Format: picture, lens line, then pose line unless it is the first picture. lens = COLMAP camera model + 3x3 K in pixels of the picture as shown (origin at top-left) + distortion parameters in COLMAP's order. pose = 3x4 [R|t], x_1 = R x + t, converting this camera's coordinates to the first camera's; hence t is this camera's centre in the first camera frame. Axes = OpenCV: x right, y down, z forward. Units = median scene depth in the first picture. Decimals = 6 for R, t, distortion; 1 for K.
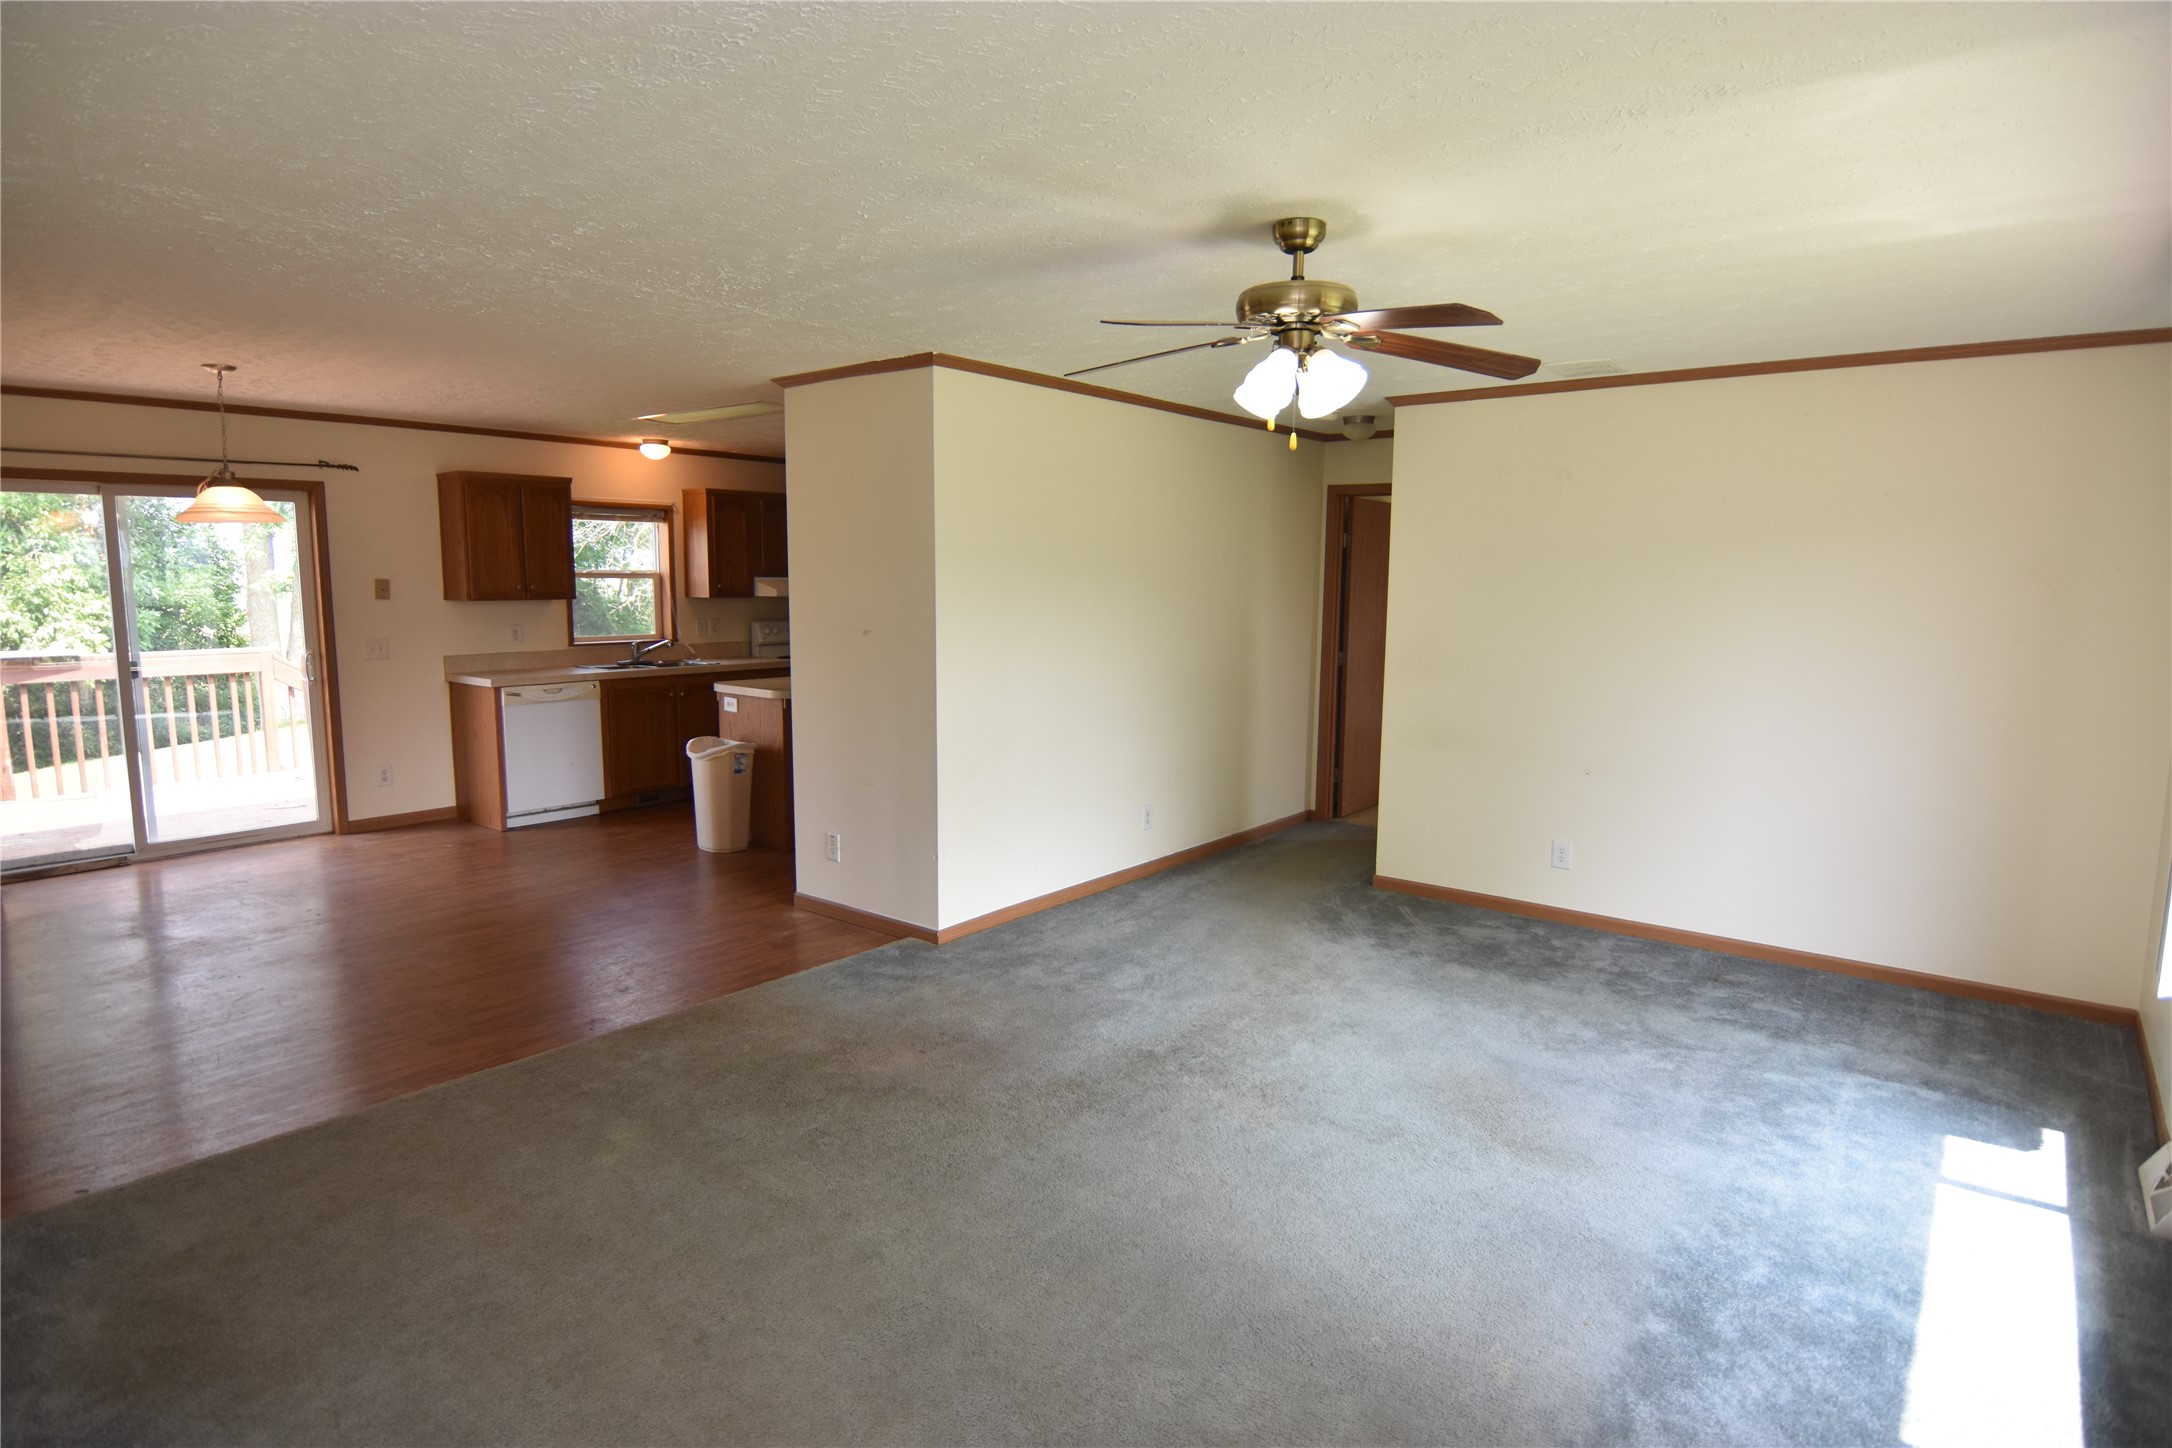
lens RADIAL K [[1154.7, 0, 1080.7], [0, 1154.7, 719.4], [0, 0, 1]] dist [0.002460, -0.018081]
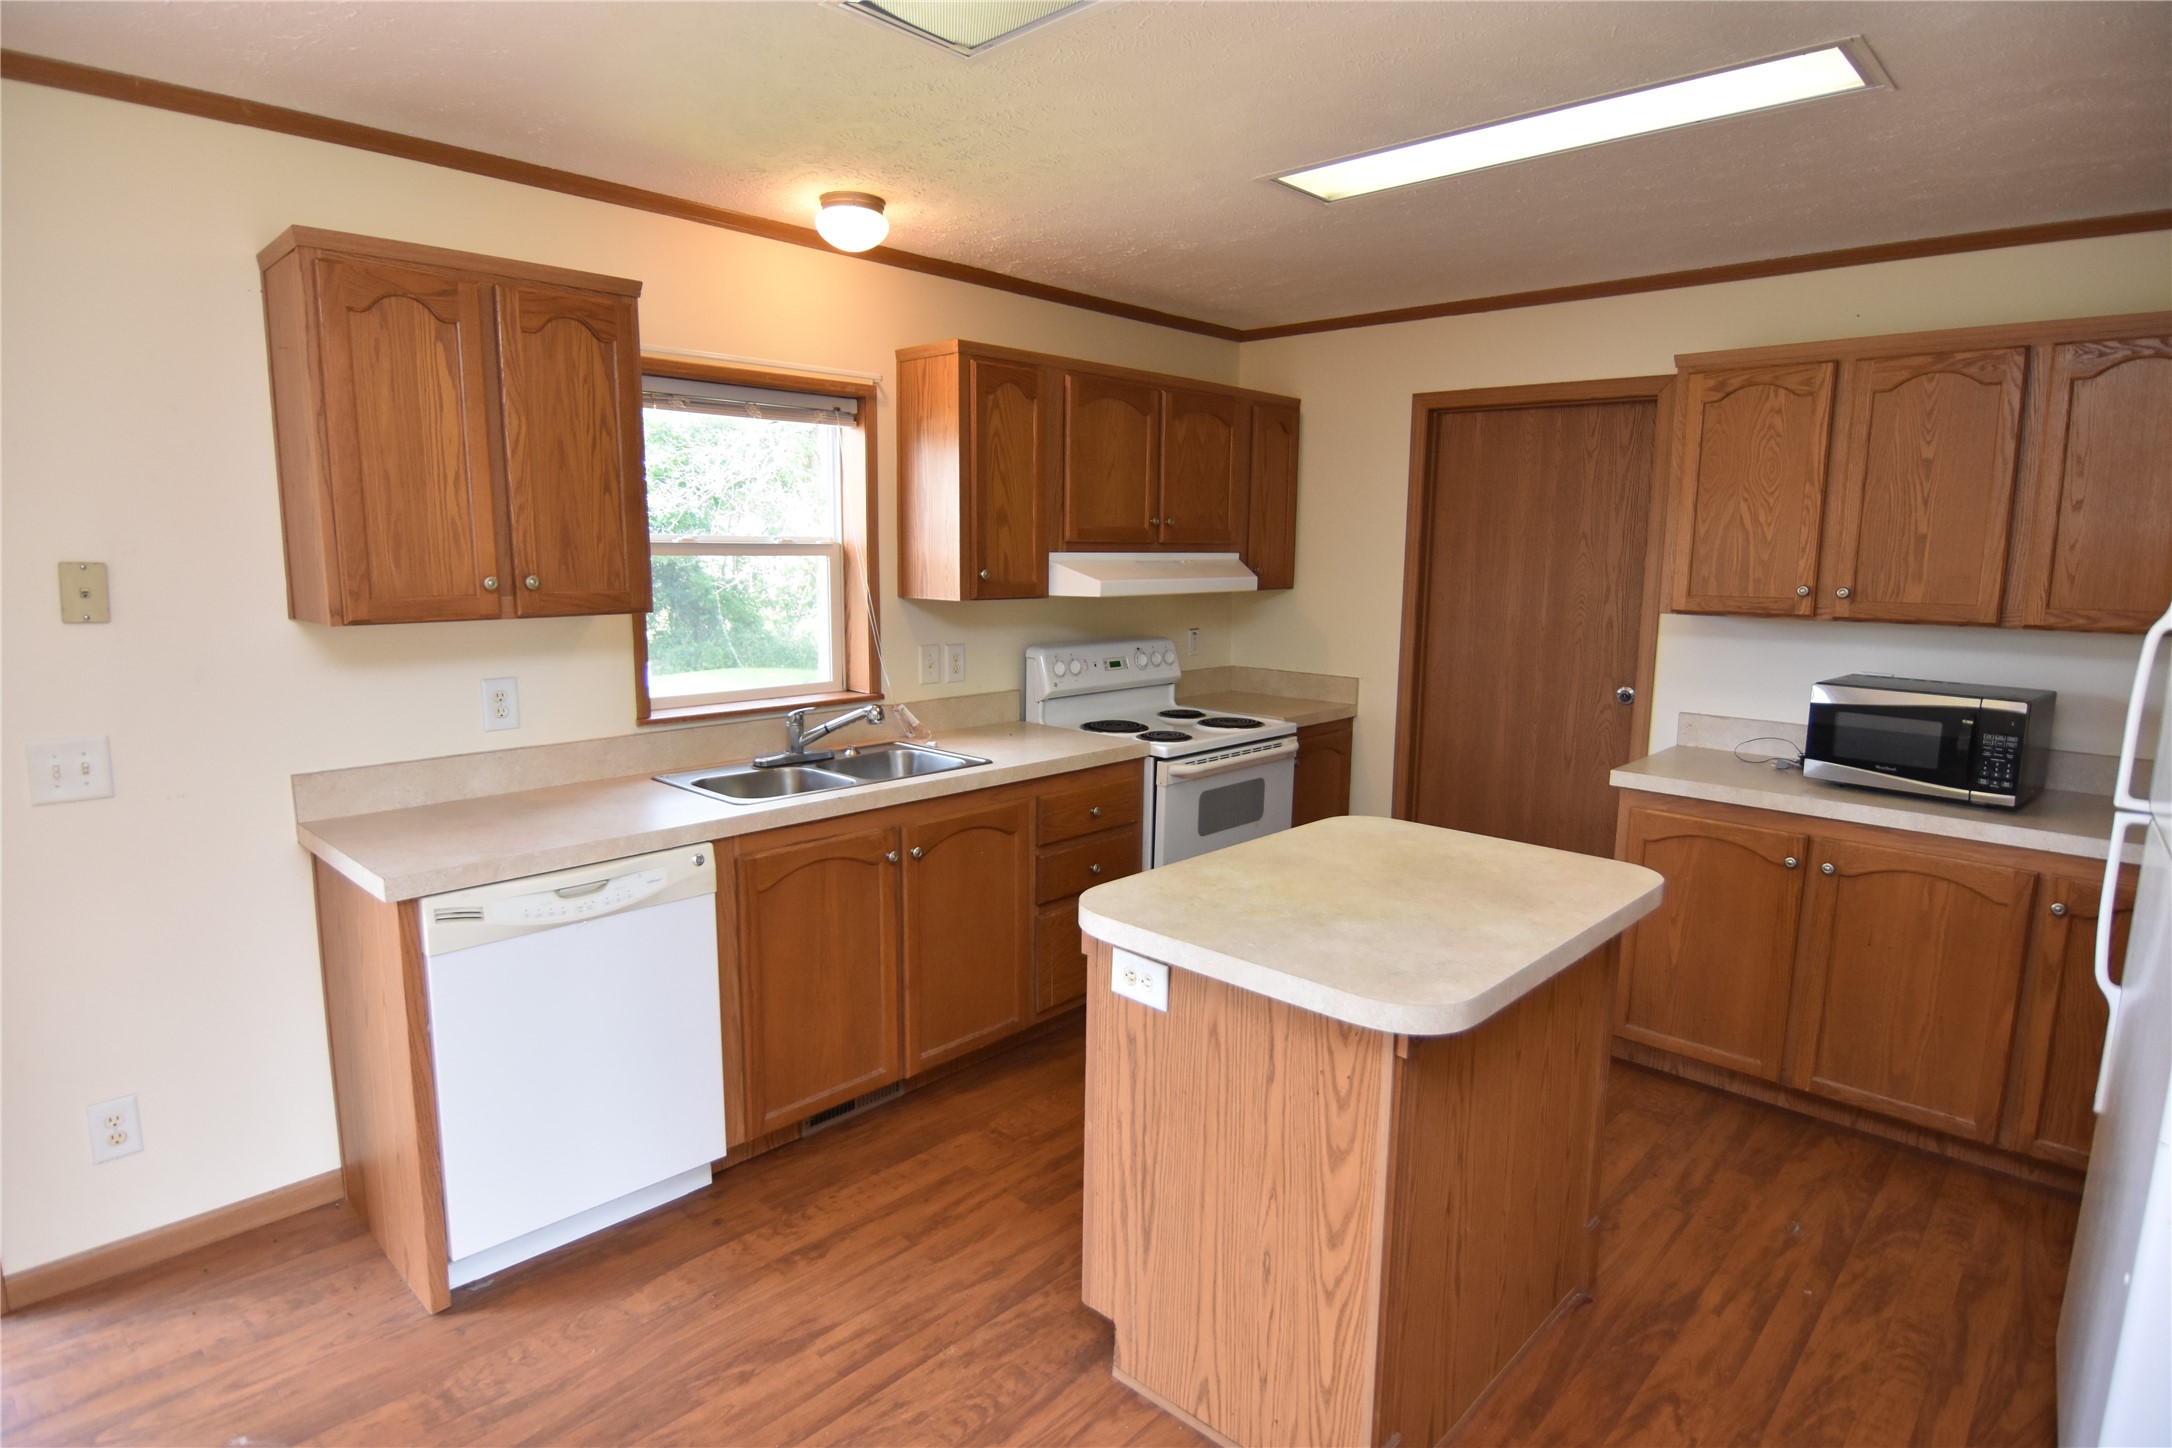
lens RADIAL K [[1154.7, 0, 1077.4], [0, 1154.7, 721.4], [0, 0, 1]] dist [0.002460, -0.018081]
pose [[0.996869, 0.012692, -0.078051, -0.271279], [-0.010640, 0.999588, 0.026660, -0.080783], [0.078357, -0.025747, 0.996593, 0.639417]]
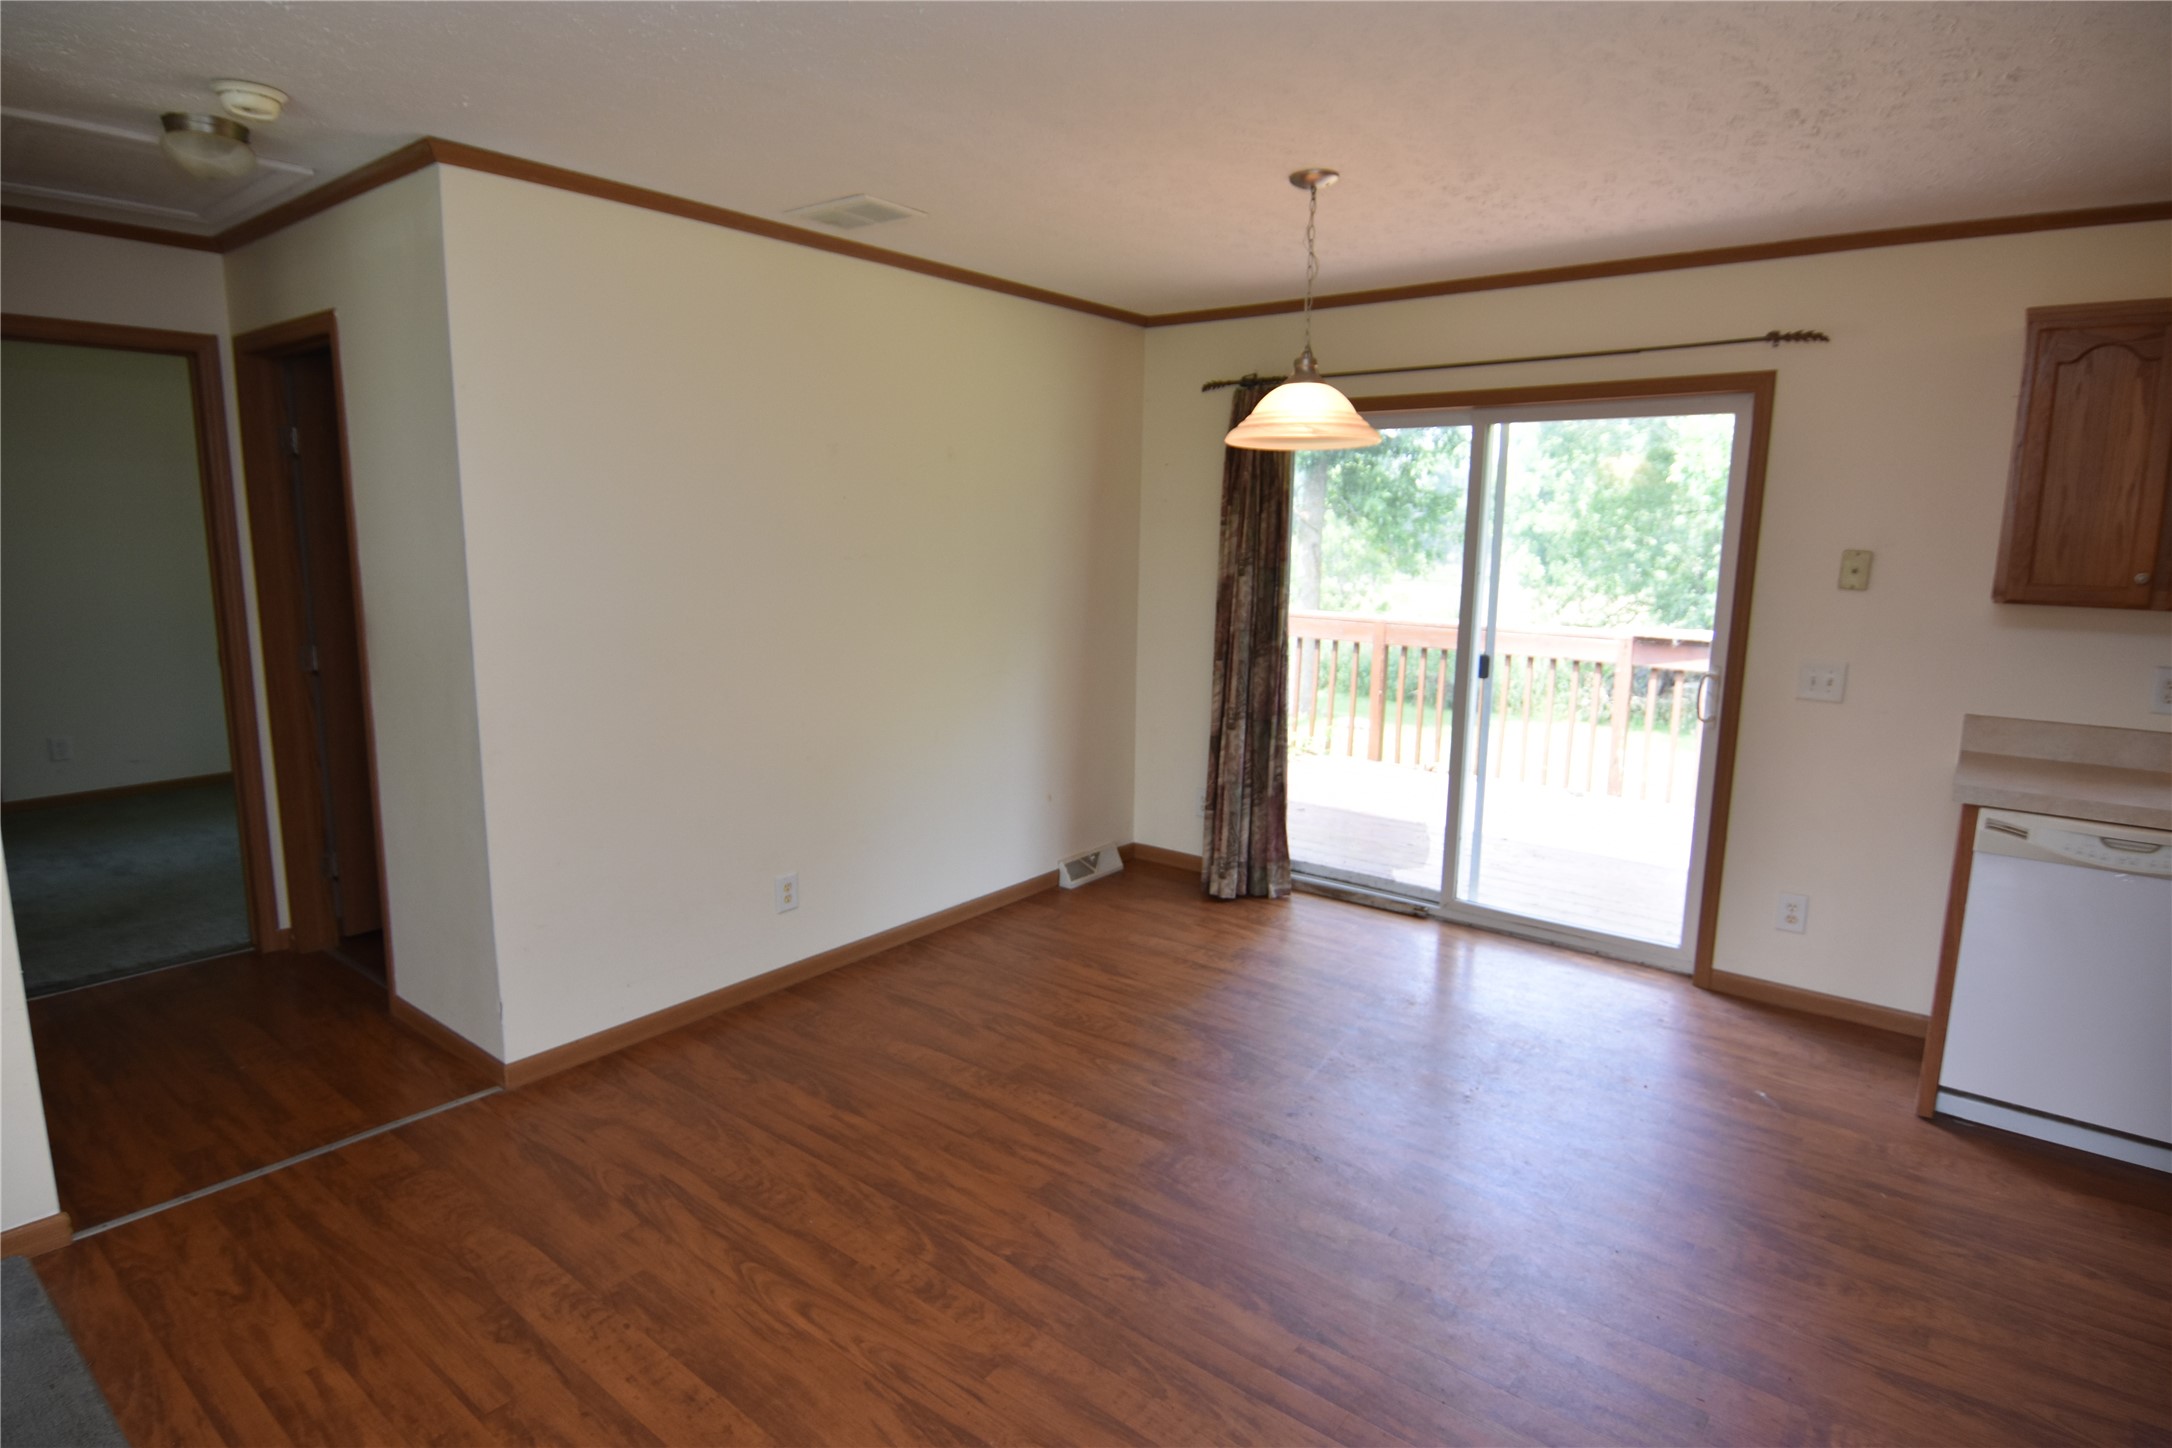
lens RADIAL K [[1154.7, 0, 1086.0], [0, 1154.7, 712.7], [0, 0, 1]] dist [0.002460, -0.018081]
pose [[0.011296, 0.152699, -0.988208, -0.080633], [-0.141071, 0.978630, 0.149606, -0.072778], [0.989935, 0.137717, 0.032596, 0.599353]]
